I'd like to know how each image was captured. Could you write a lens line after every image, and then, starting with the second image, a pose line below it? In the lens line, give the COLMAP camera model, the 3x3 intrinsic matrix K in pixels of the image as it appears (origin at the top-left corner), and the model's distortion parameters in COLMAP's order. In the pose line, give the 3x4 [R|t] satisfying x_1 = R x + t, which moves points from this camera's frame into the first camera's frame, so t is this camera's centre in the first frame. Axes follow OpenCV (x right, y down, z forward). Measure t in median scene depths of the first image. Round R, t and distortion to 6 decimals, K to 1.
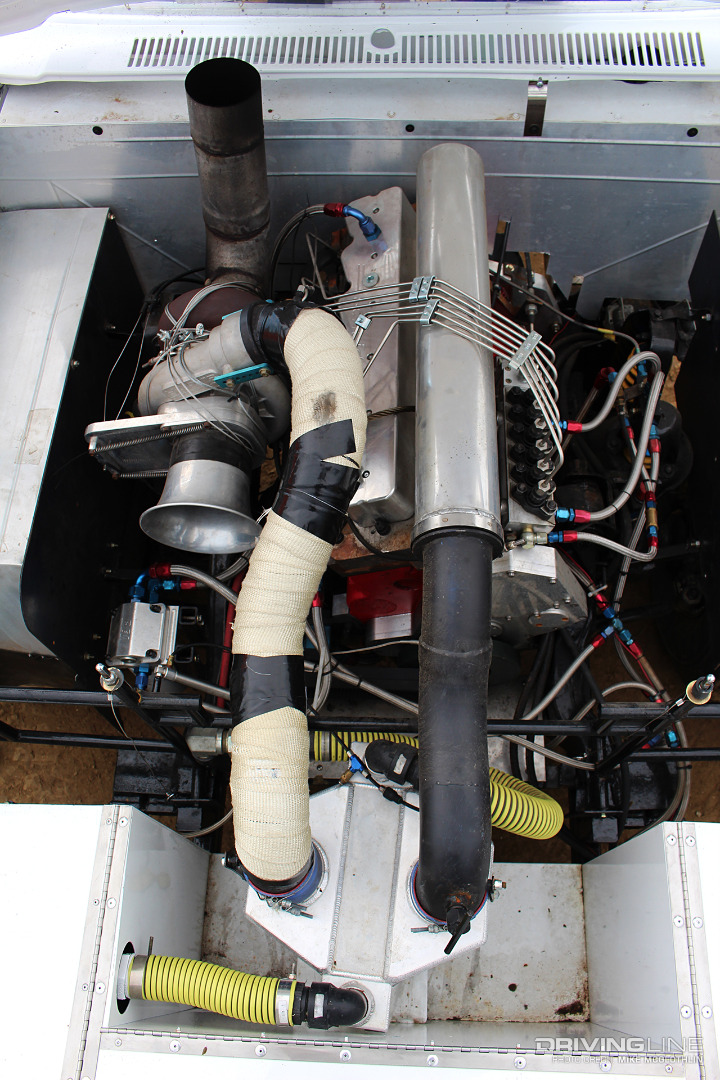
lens RADIAL K [[888.9, 0, 357.0], [0, 888.9, 528.3], [0, 0, 1]] dist [-0.153559, 0.099469]
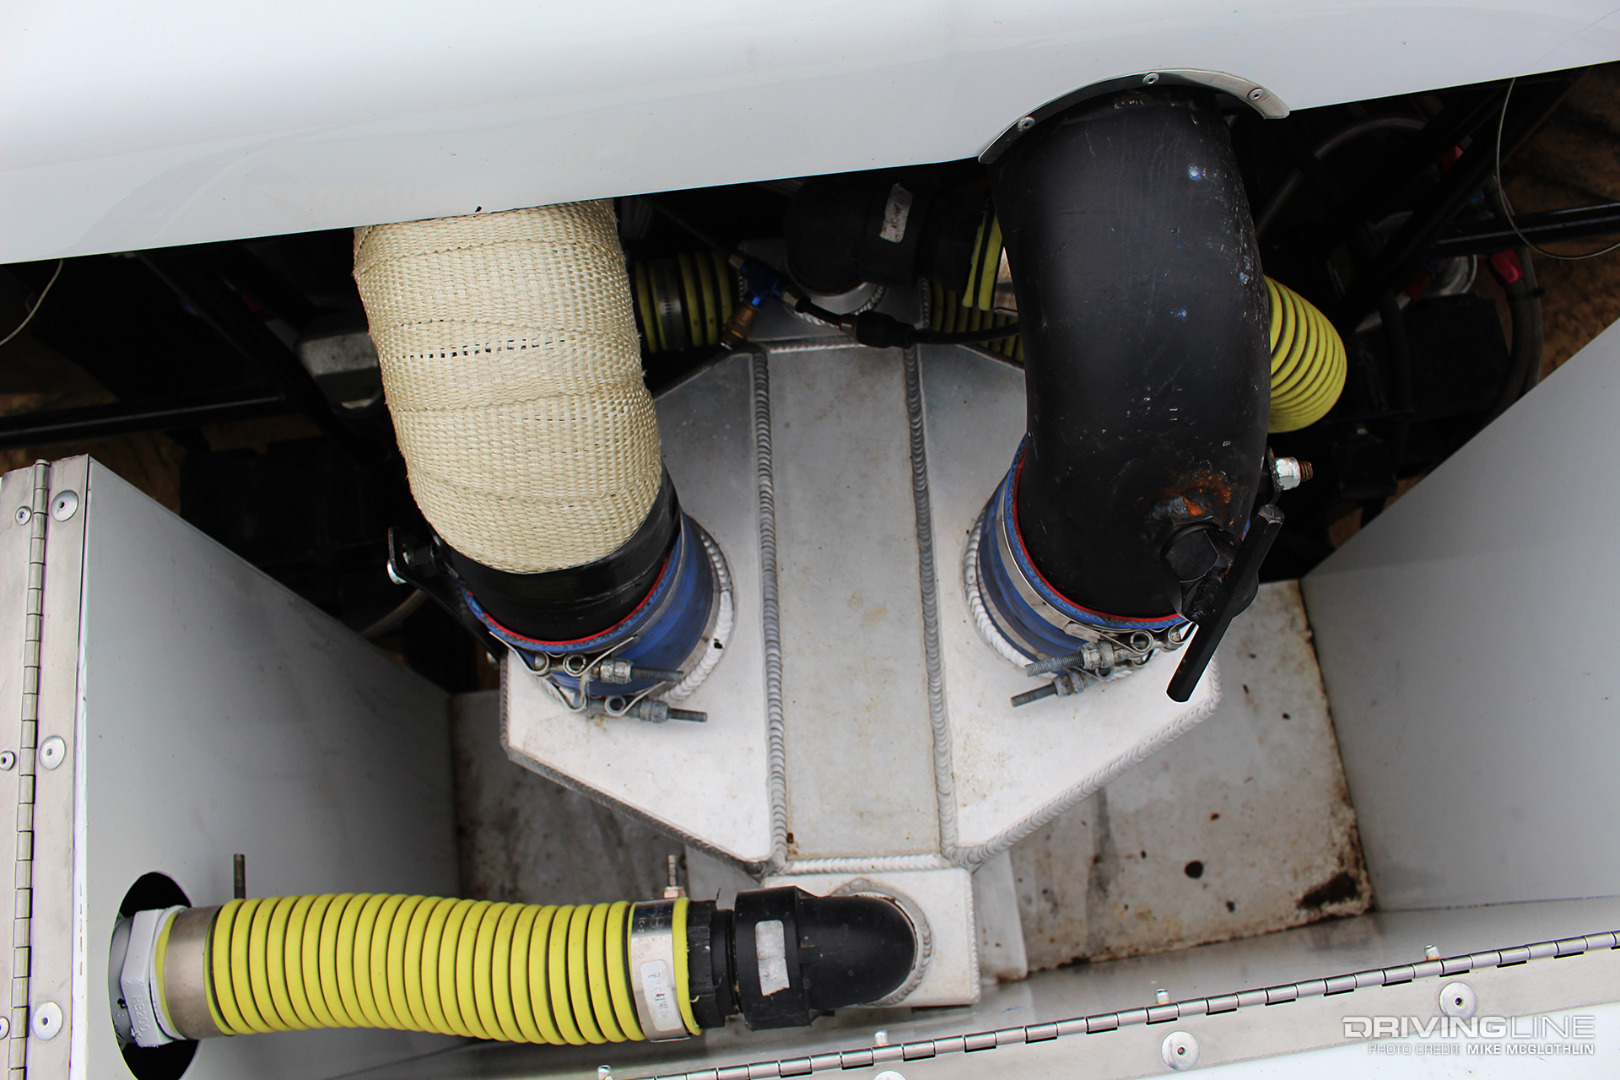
lens RADIAL K [[1333.4, 0, 815.8], [0, 1333.4, 533.5], [0, 0, 1]] dist [-0.153559, 0.099469]
pose [[0.985362, -0.155439, 0.070008, -0.029217], [0.142510, 0.976424, 0.162136, 0.255724], [-0.093560, -0.149786, 0.984282, 0.423814]]
